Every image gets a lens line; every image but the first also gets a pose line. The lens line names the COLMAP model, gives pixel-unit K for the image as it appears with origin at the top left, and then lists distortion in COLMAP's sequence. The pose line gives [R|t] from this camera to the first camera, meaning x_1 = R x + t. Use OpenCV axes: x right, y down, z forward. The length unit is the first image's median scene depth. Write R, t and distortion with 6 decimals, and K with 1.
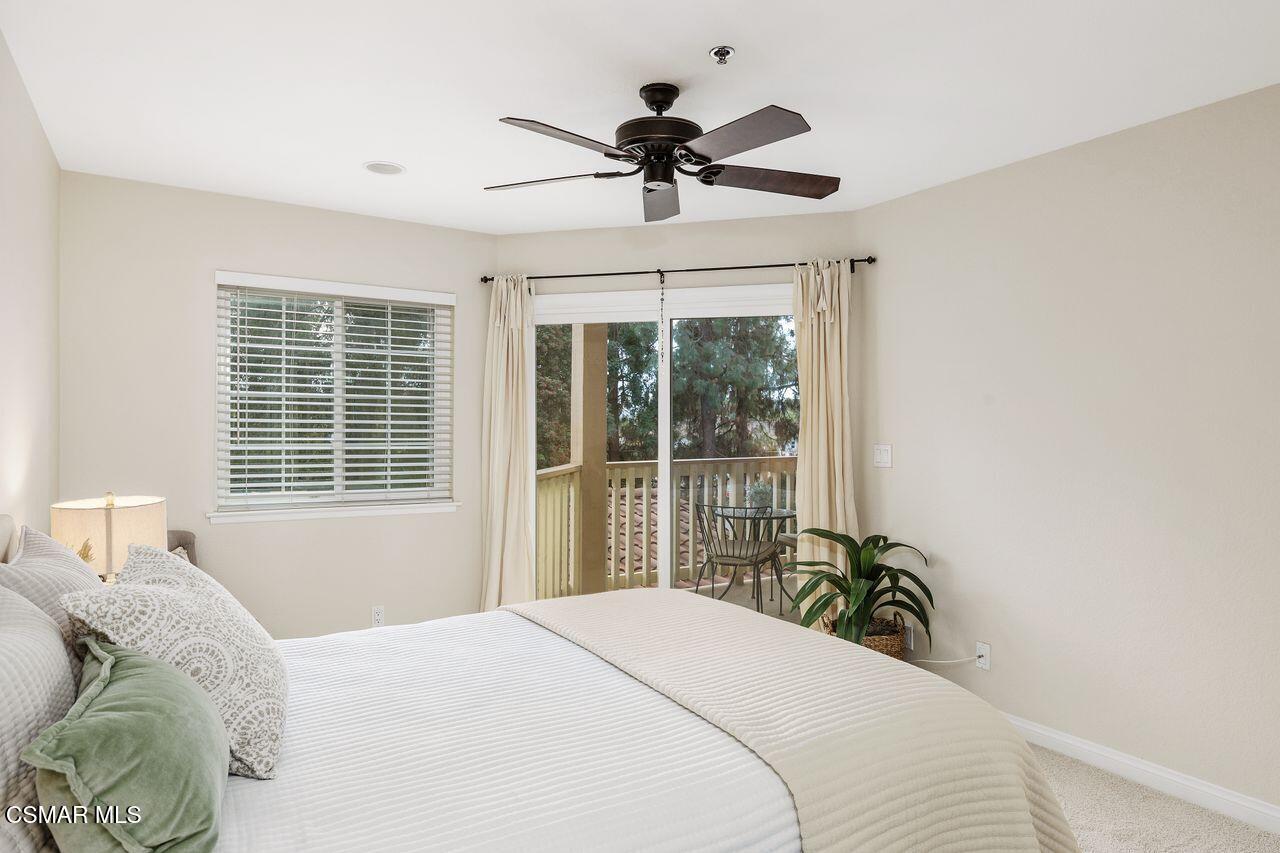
lens RADIAL K [[783.1, 0, 640.0], [0, 783.1, 426.5], [0, 0, 1]] dist [0.000670, -0.000089]
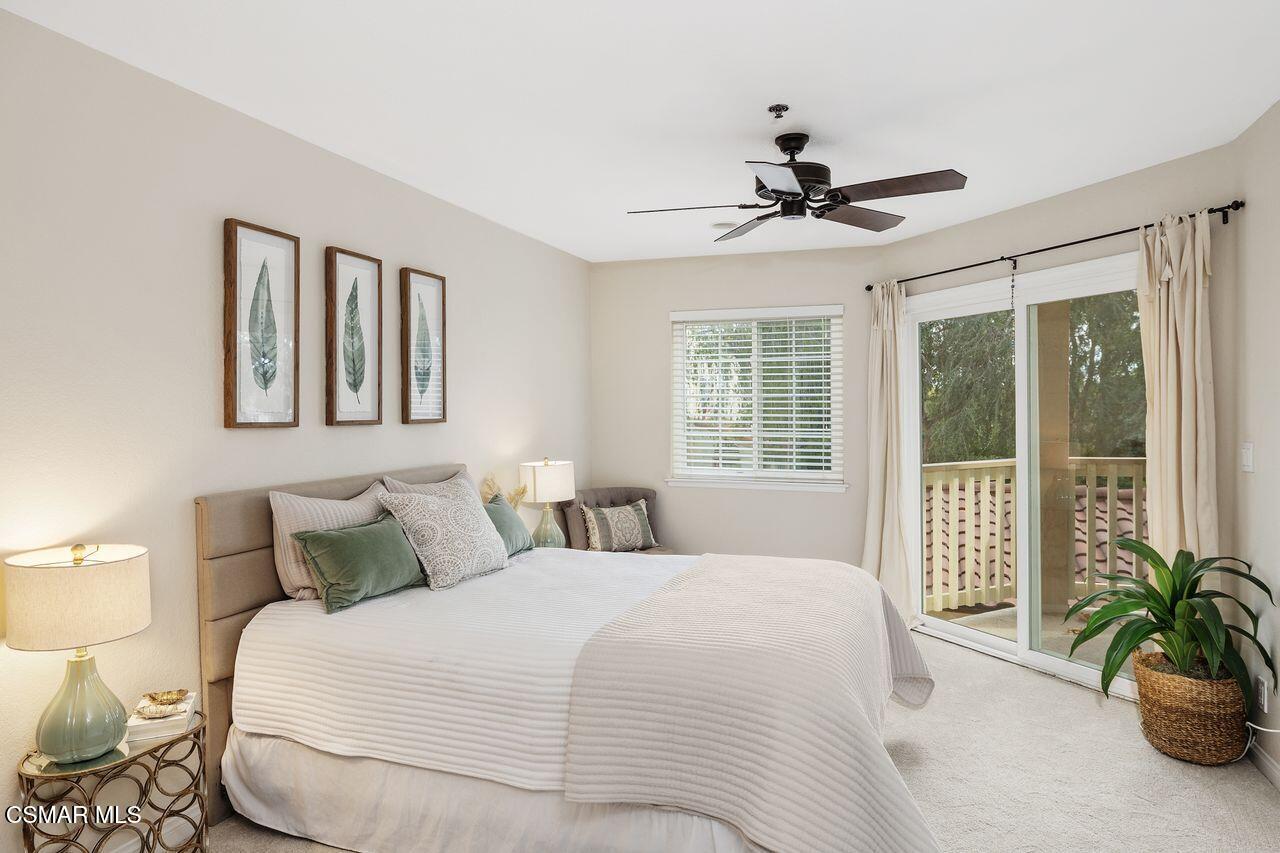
lens RADIAL K [[788.1, 0, 641.0], [0, 788.1, 401.8], [0, 0, 1]] dist [0.001646, 0.000928]
pose [[0.624860, -0.018331, -0.780522, 0.493750], [0.002873, 0.999772, -0.021181, -0.001298], [0.780732, 0.010993, 0.624769, 0.040914]]
